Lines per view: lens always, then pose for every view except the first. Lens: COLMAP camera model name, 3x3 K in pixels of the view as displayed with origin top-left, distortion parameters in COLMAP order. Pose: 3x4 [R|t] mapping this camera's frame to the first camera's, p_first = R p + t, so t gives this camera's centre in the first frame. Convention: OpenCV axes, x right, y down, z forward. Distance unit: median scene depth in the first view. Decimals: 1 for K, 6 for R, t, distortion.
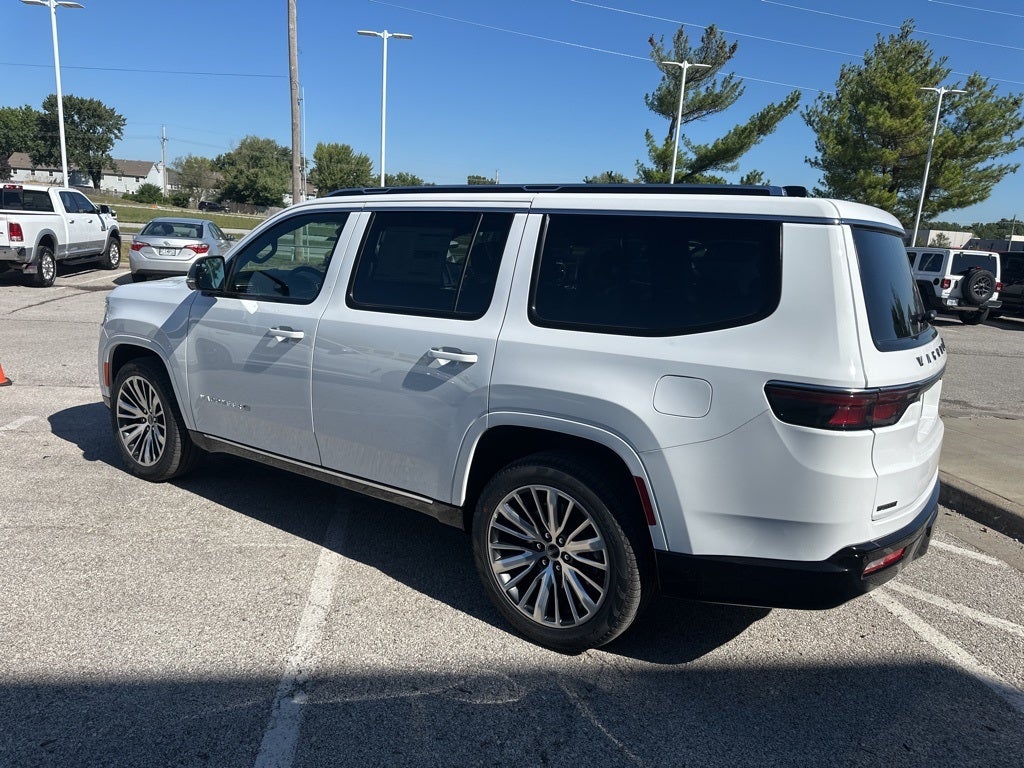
lens RADIAL K [[721.7, 0, 508.2], [0, 721.7, 382.5], [0, 0, 1]] dist [0.045872, -0.055326]
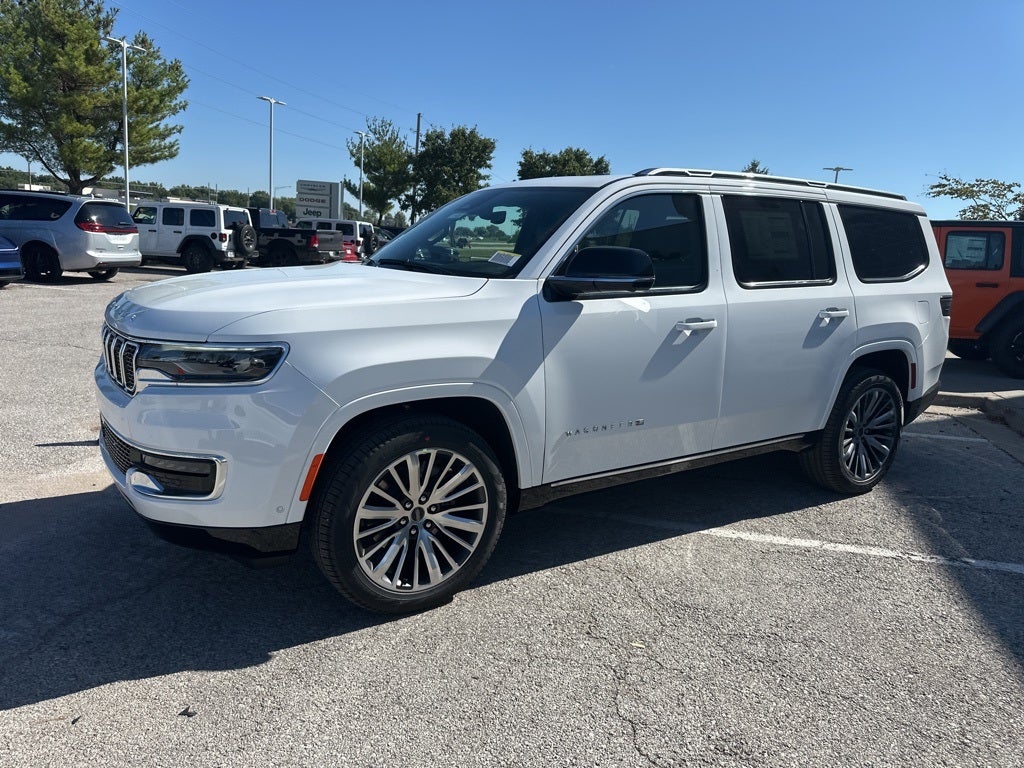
lens RADIAL K [[721.7, 0, 509.9], [0, 721.7, 386.6], [0, 0, 1]] dist [0.045872, -0.055326]
pose [[0.369849, -0.220177, 0.902626, -0.990636], [0.153512, 0.972643, 0.174355, -0.150121], [-0.916322, 0.074079, 0.393531, 0.675025]]
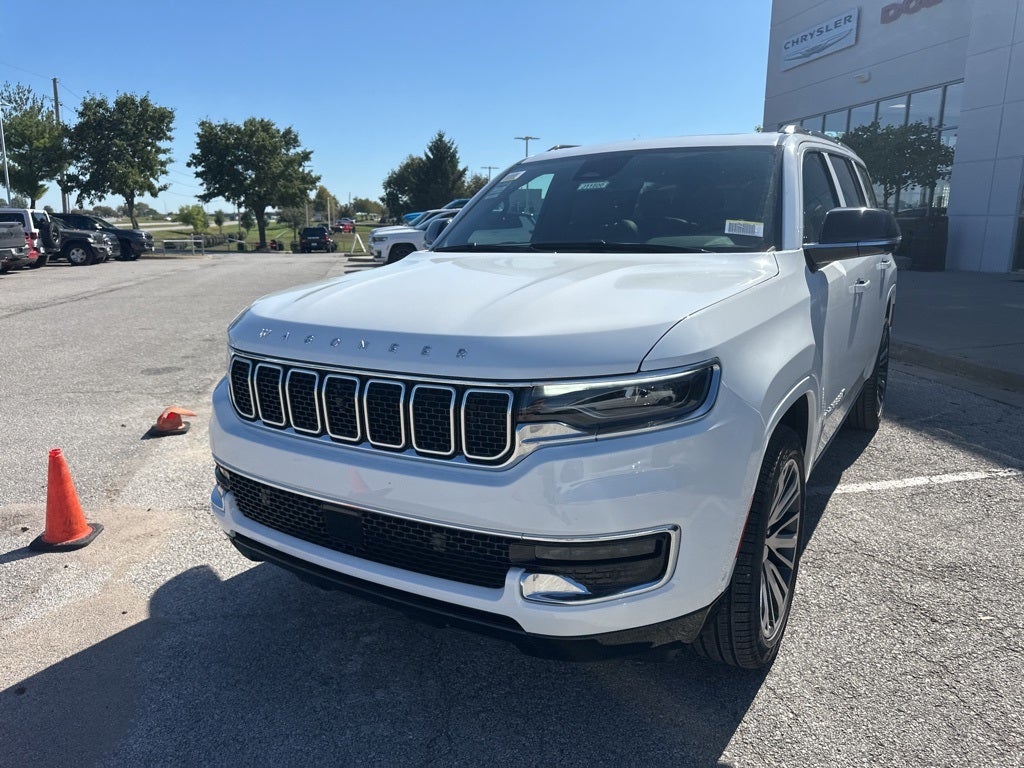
lens RADIAL K [[721.7, 0, 509.4], [0, 721.7, 383.6], [0, 0, 1]] dist [0.045872, -0.055326]
pose [[-0.057068, -0.273217, 0.960258, -0.944128], [0.203288, 0.938495, 0.279106, -0.234763], [-0.977454, 0.211138, 0.001983, 1.145435]]
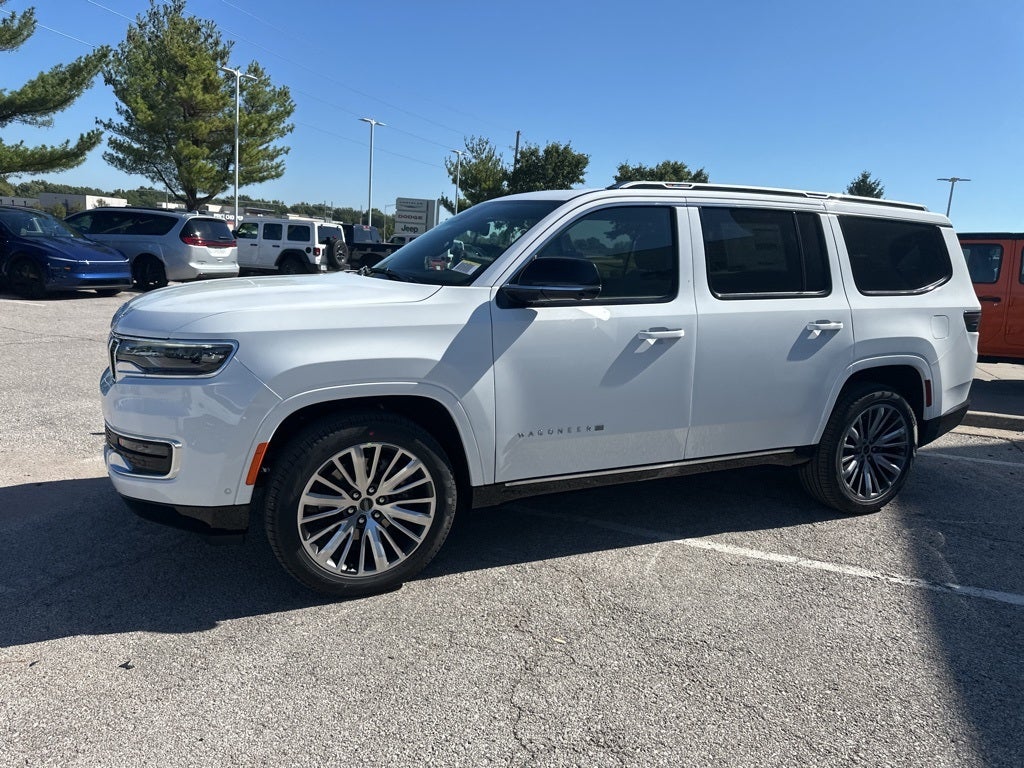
lens RADIAL K [[721.7, 0, 510.0], [0, 721.7, 381.2], [0, 0, 1]] dist [0.045872, -0.055326]
pose [[0.495075, -0.185089, 0.848907, -0.962345], [0.147330, 0.980780, 0.127921, -0.124419], [-0.856268, 0.061739, 0.512829, 0.540363]]
